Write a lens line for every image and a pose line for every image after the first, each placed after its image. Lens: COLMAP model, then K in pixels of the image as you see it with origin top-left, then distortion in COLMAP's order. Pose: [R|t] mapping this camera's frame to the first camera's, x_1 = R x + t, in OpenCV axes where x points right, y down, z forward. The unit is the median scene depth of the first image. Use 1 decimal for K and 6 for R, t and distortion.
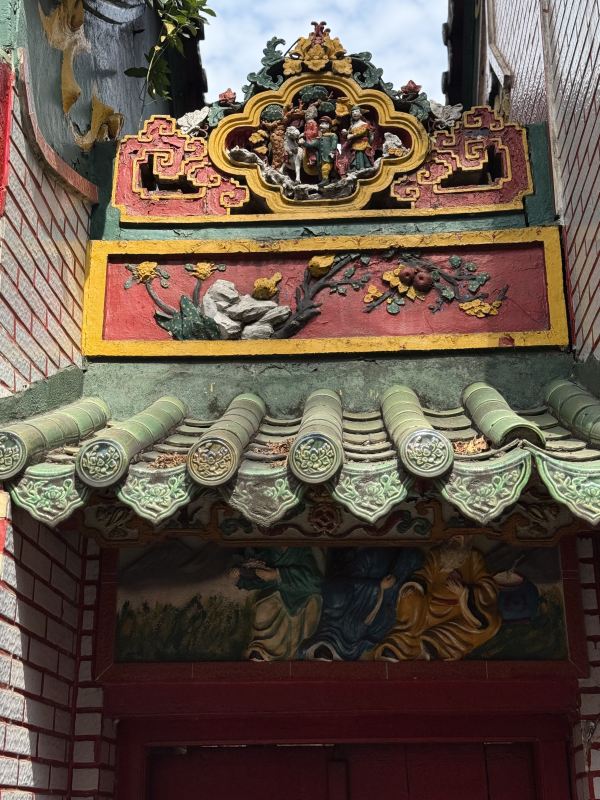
lens RADIAL K [[1187.9, 0, 300.0], [0, 1187.9, 400.0], [0, 0, 1]] dist [0.179078, -0.048161]
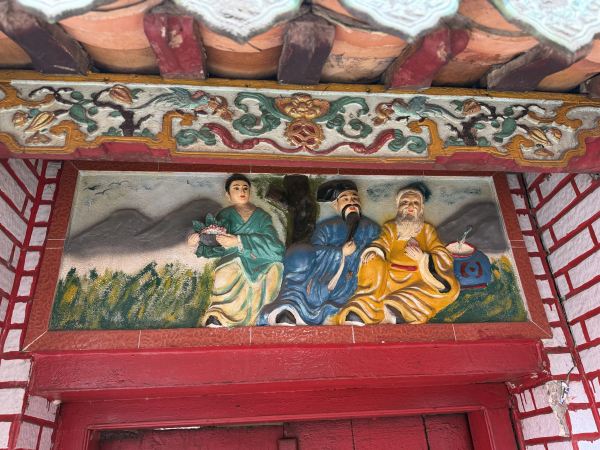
lens RADIAL K [[452.7, 0, 300.0], [0, 452.7, 225.0], [0, 0, 1]] dist [0.121241, -0.180425]
pose [[0.988428, 0.029657, 0.148766, -0.025087], [-0.006492, 0.988075, -0.153838, 0.192869], [-0.151554, 0.151092, 0.976833, 0.631688]]
